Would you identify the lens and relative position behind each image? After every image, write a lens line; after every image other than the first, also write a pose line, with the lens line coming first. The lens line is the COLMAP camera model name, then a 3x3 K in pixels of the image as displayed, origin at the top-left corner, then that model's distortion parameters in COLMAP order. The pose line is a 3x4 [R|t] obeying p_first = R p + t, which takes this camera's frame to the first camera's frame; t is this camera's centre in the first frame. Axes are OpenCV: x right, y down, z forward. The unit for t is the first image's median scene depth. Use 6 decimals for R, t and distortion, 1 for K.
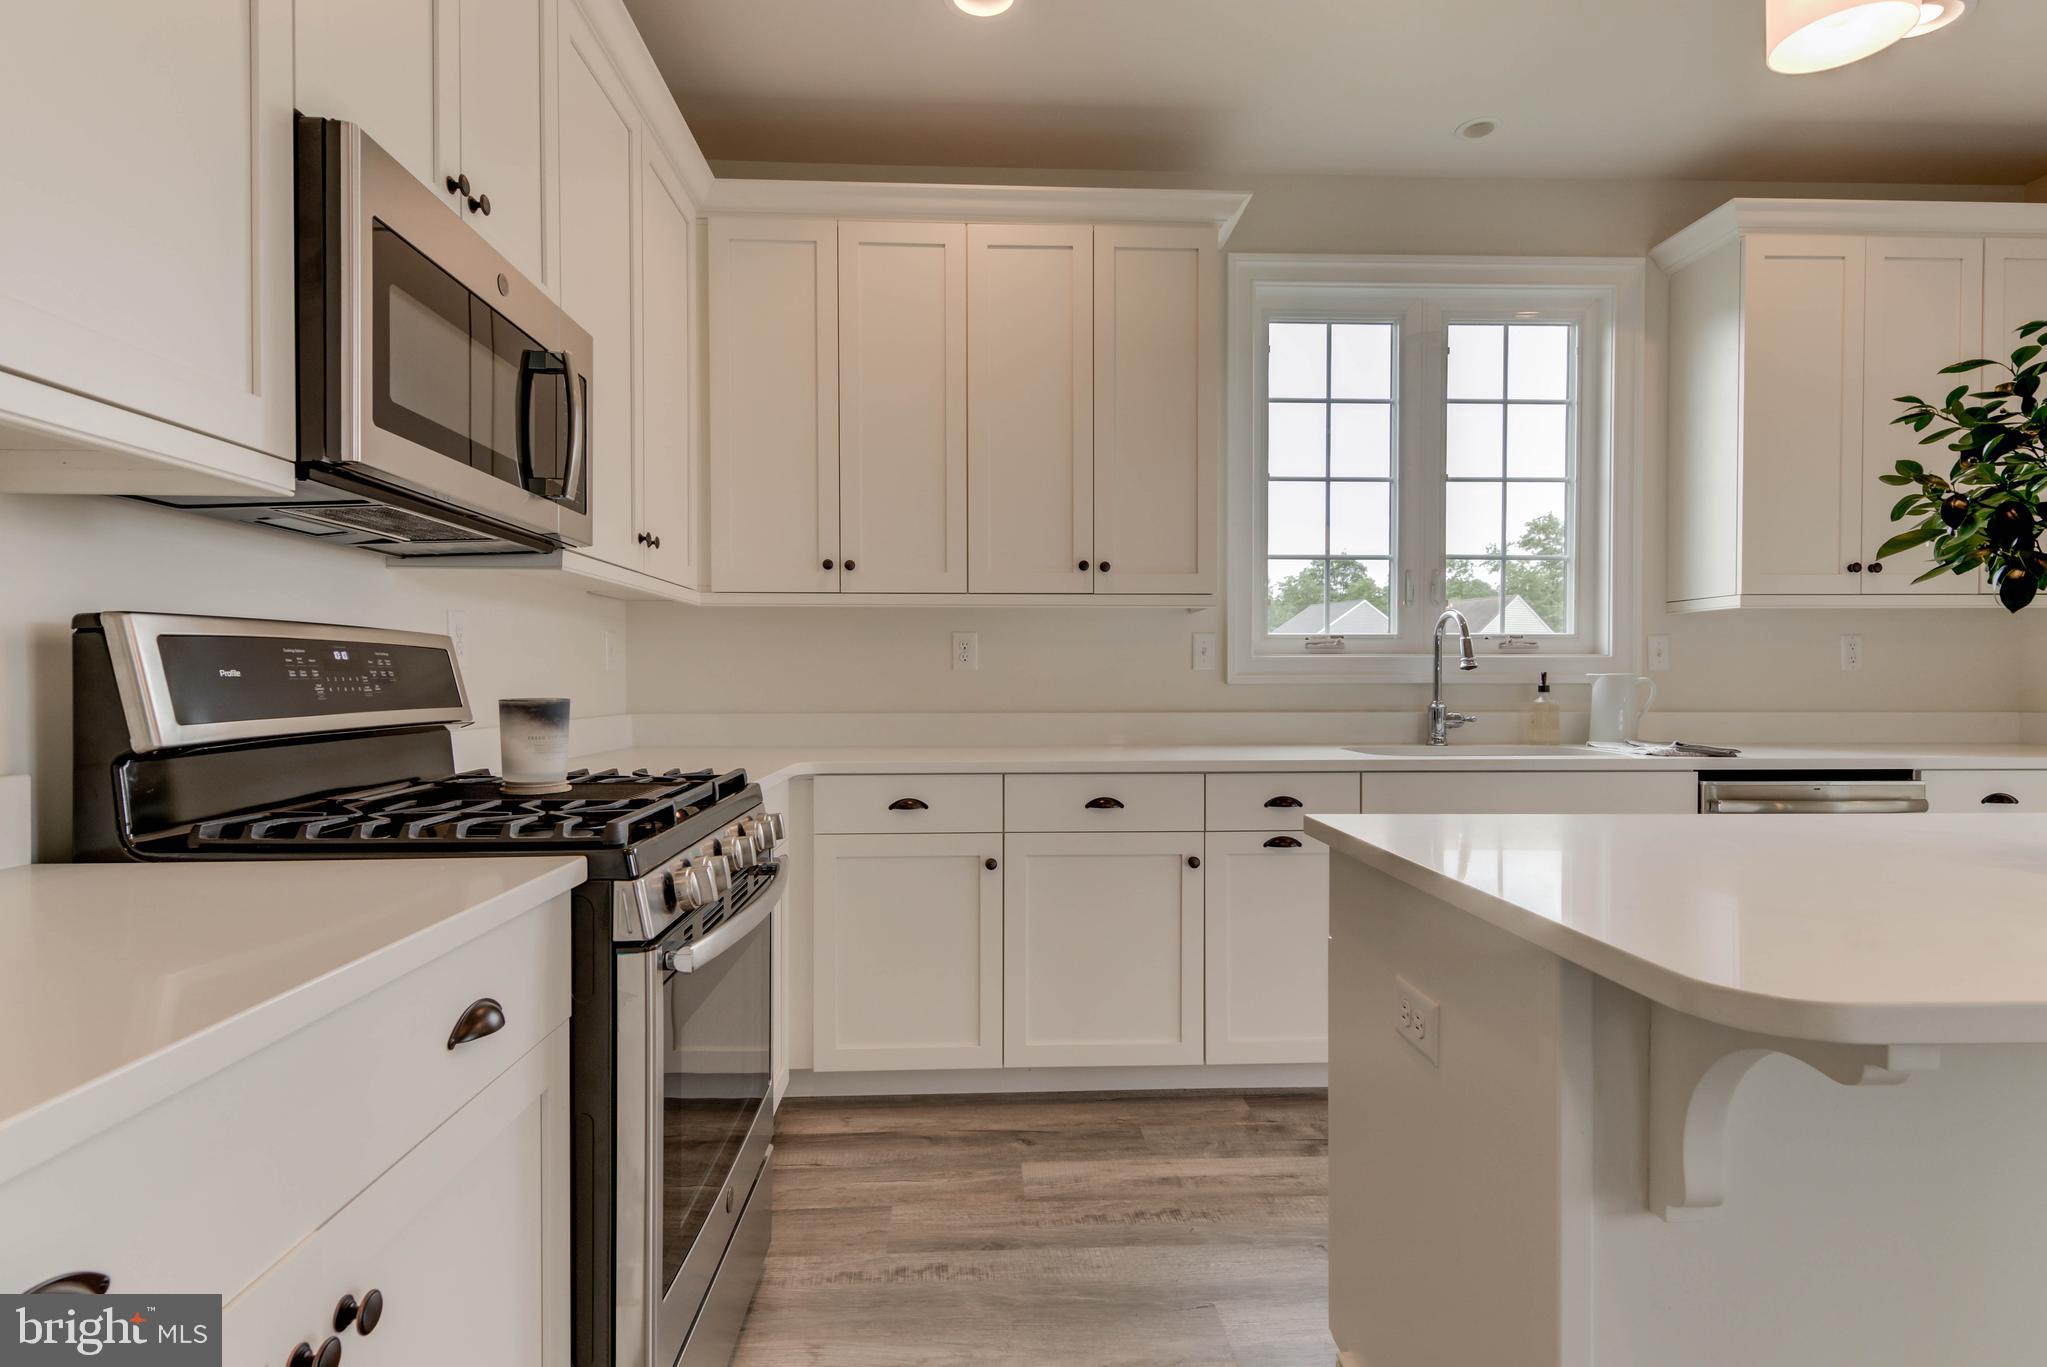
lens RADIAL K [[1023.3, 0, 1024.4], [0, 1023.3, 687.5], [0, 0, 1]] dist [0.020250, -0.007699]
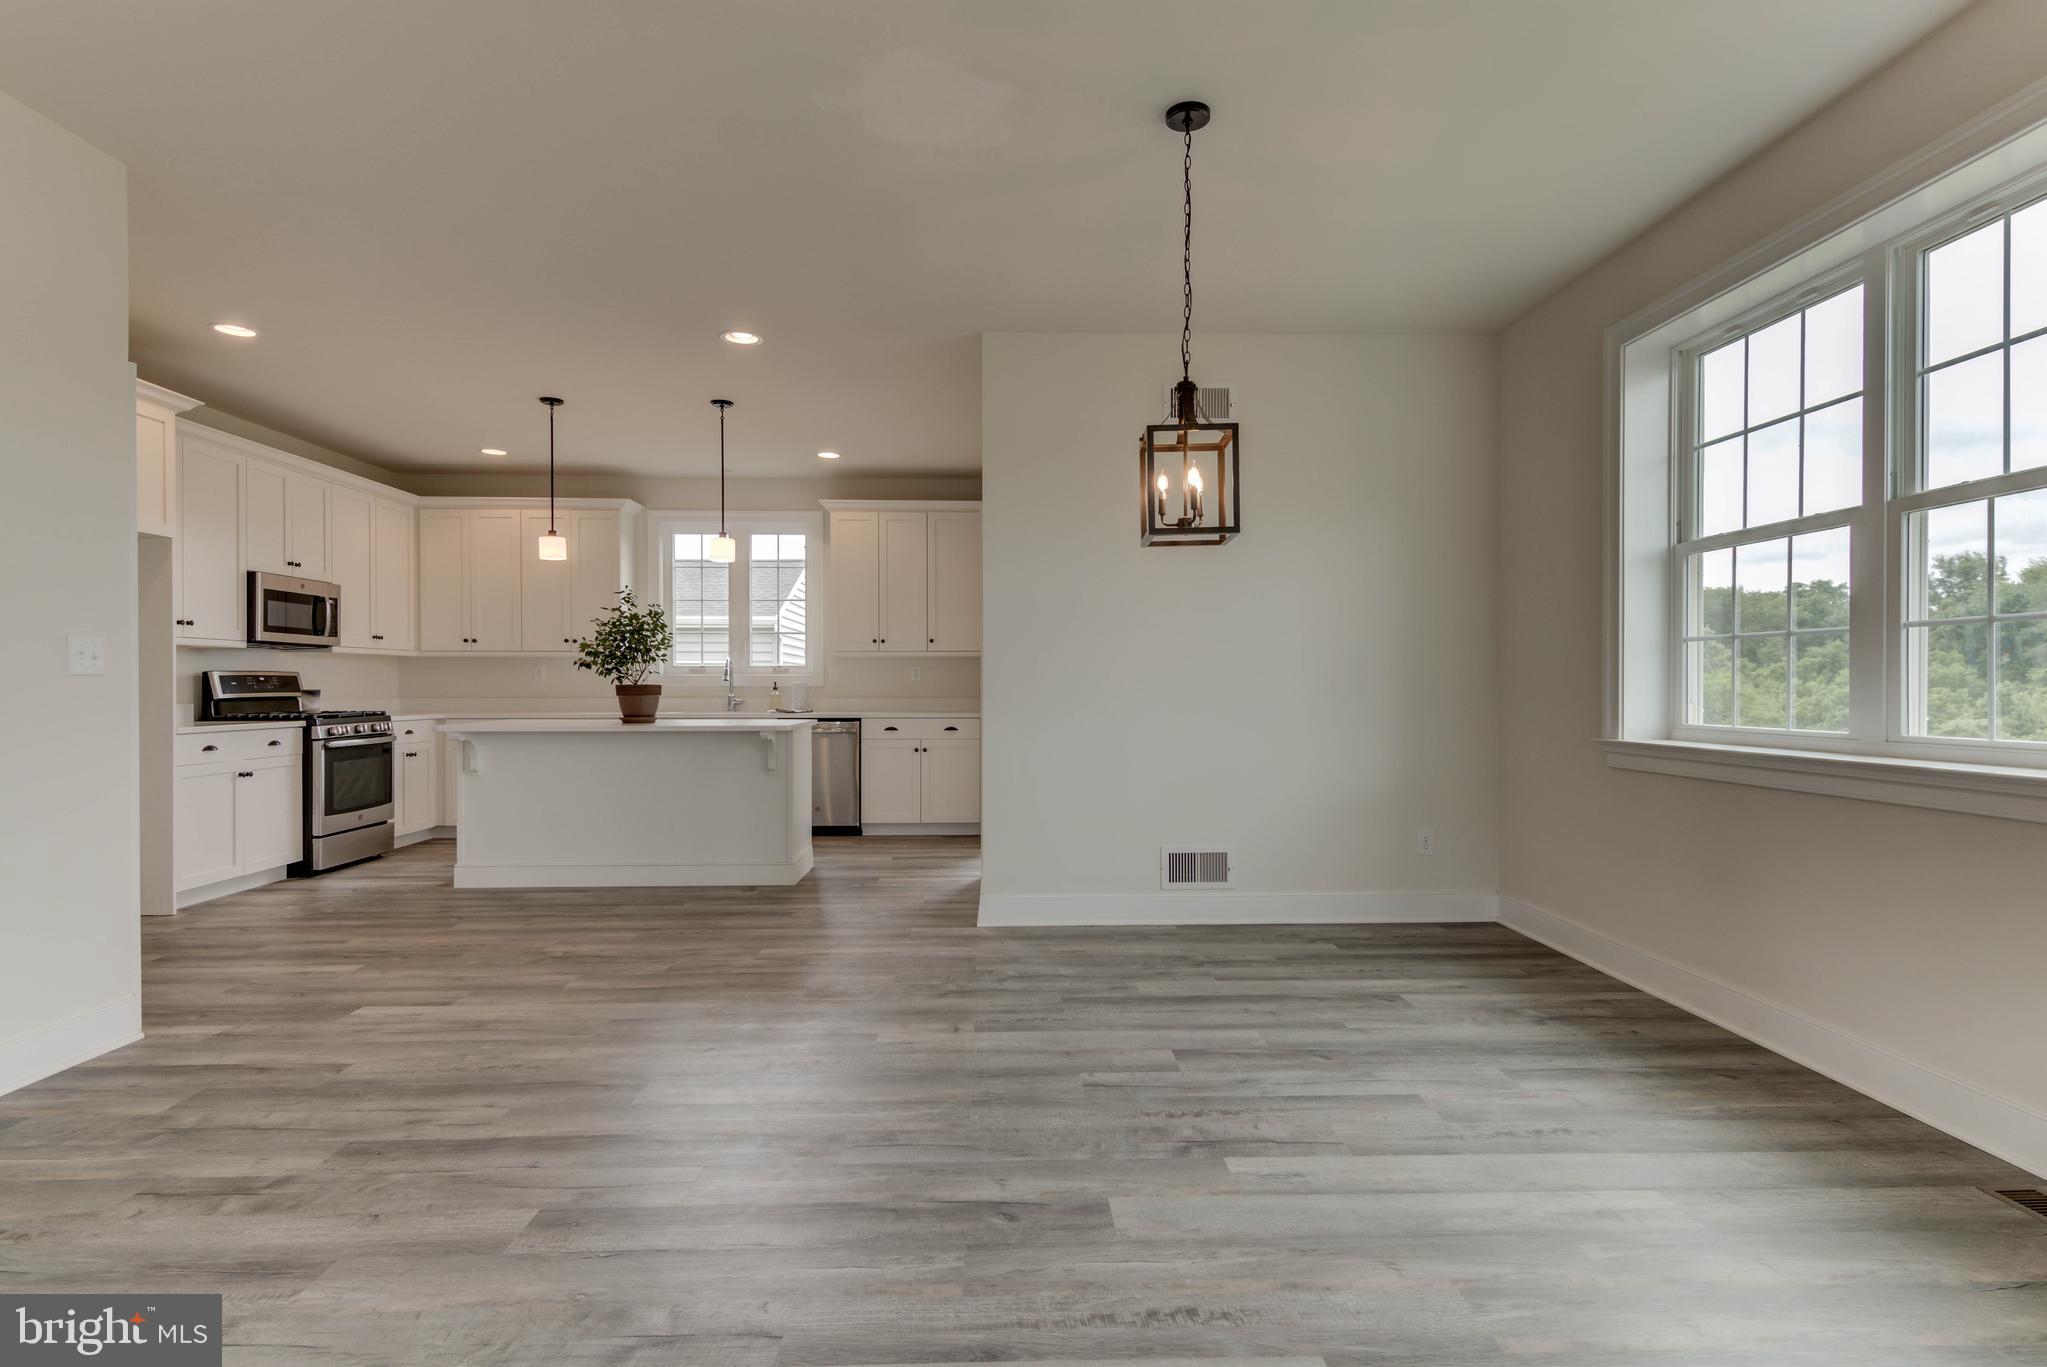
lens RADIAL K [[1023.3, 0, 1024.4], [0, 1023.3, 687.5], [0, 0, 1]] dist [0.020250, -0.007699]
pose [[0.999741, -0.000324, -0.022747, 1.571746], [0.000243, 0.999994, -0.003559, 0.011979], [0.022748, 0.003552, 0.999735, -1.937233]]
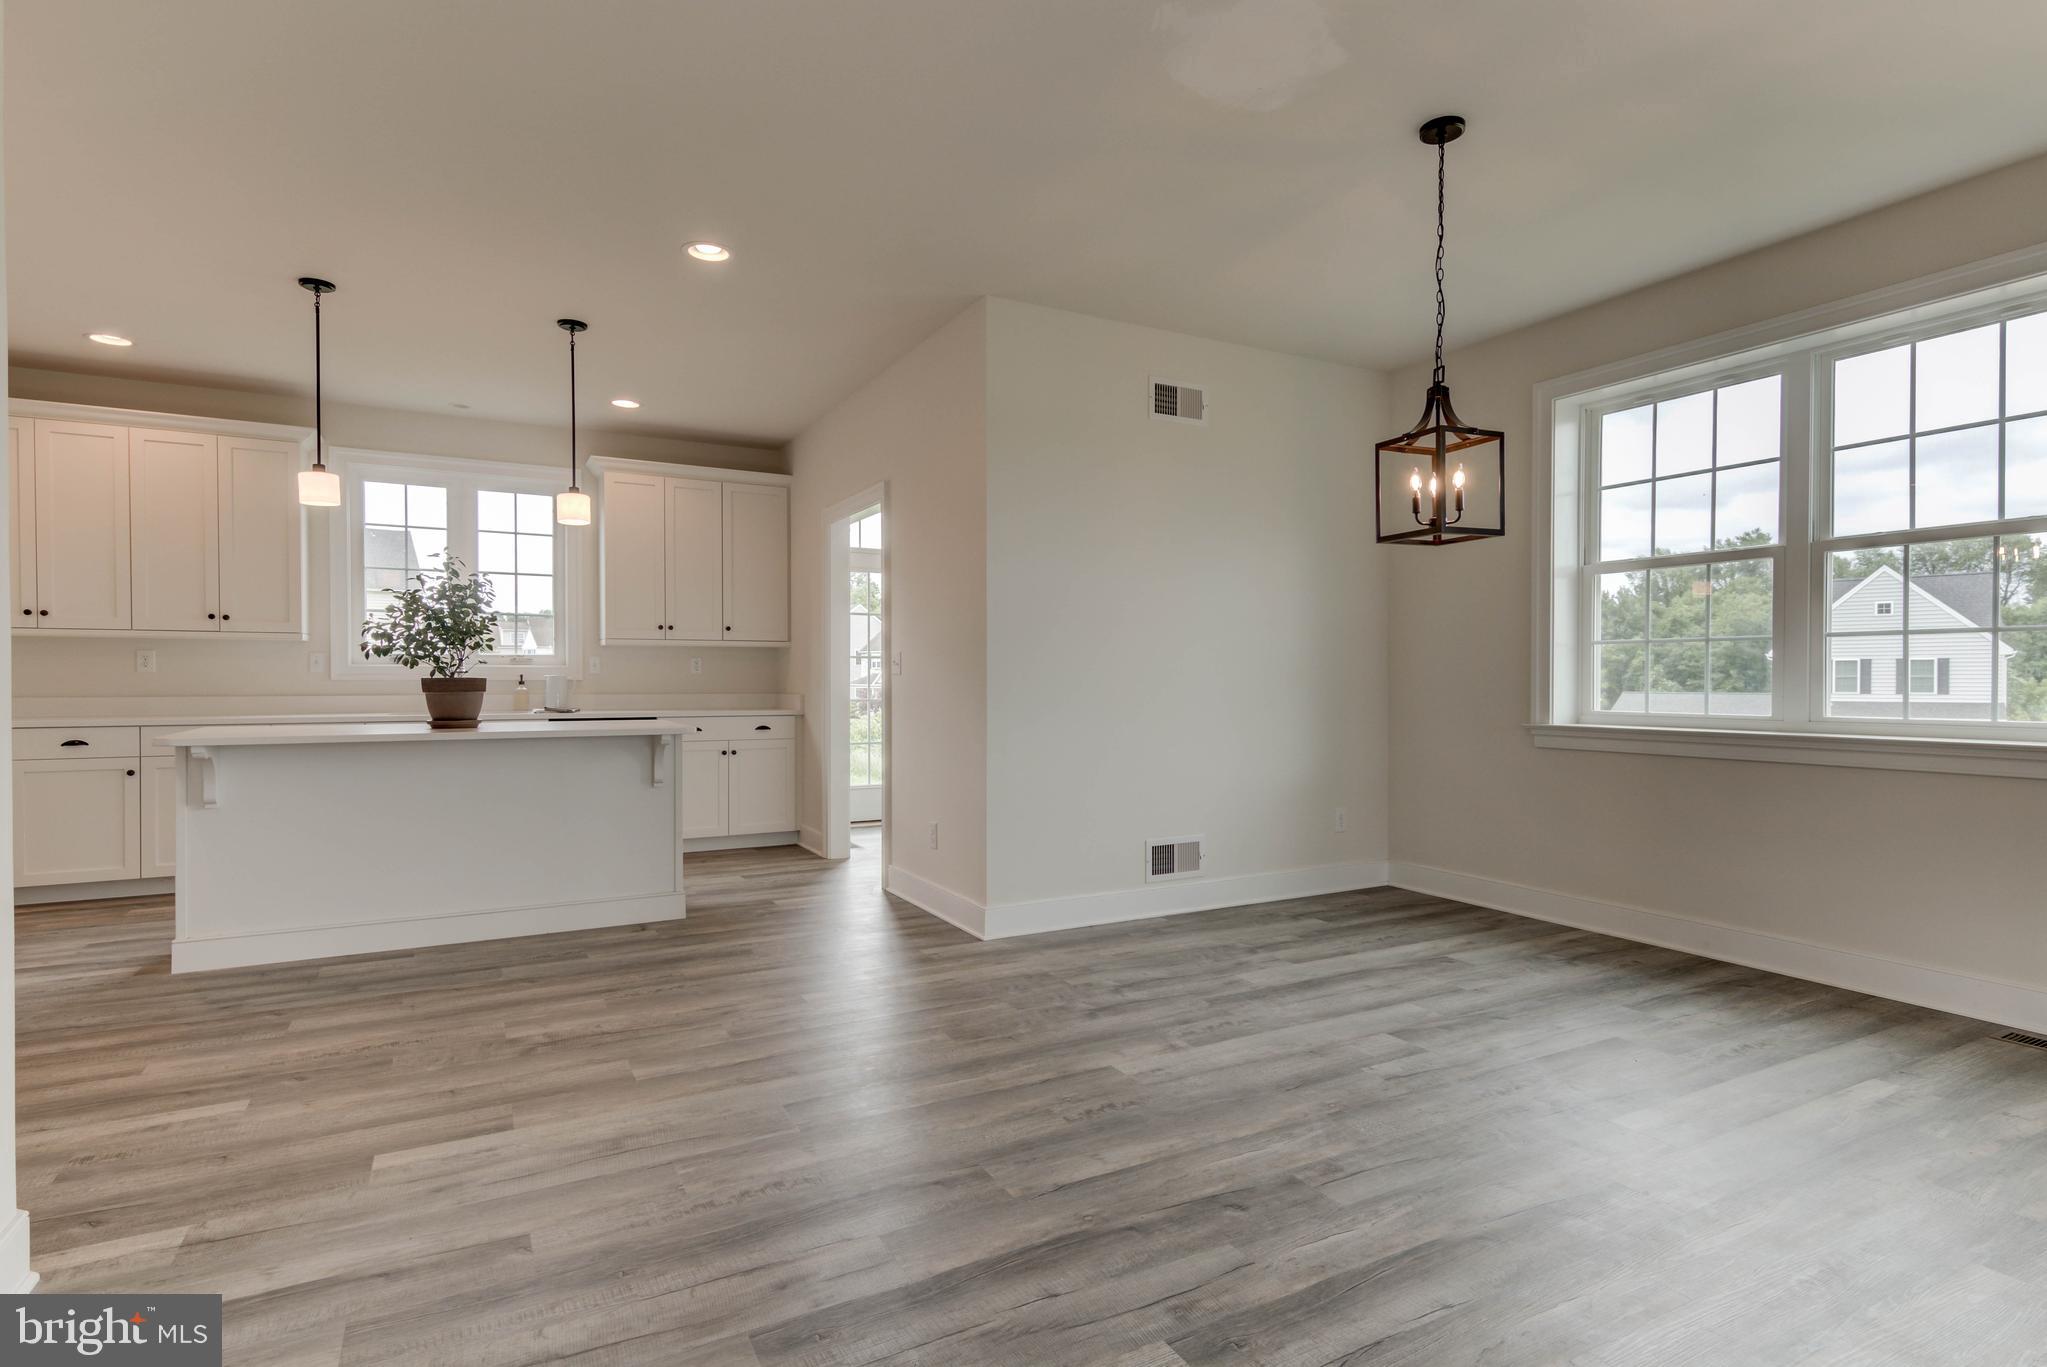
lens RADIAL K [[1023.3, 0, 1024.4], [0, 1023.3, 687.5], [0, 0, 1]] dist [0.020250, -0.007699]
pose [[0.905248, -0.002841, 0.424873, 0.739272], [0.001993, 0.999995, 0.002440, 0.011320], [-0.424878, -0.001362, 0.905250, -1.647290]]
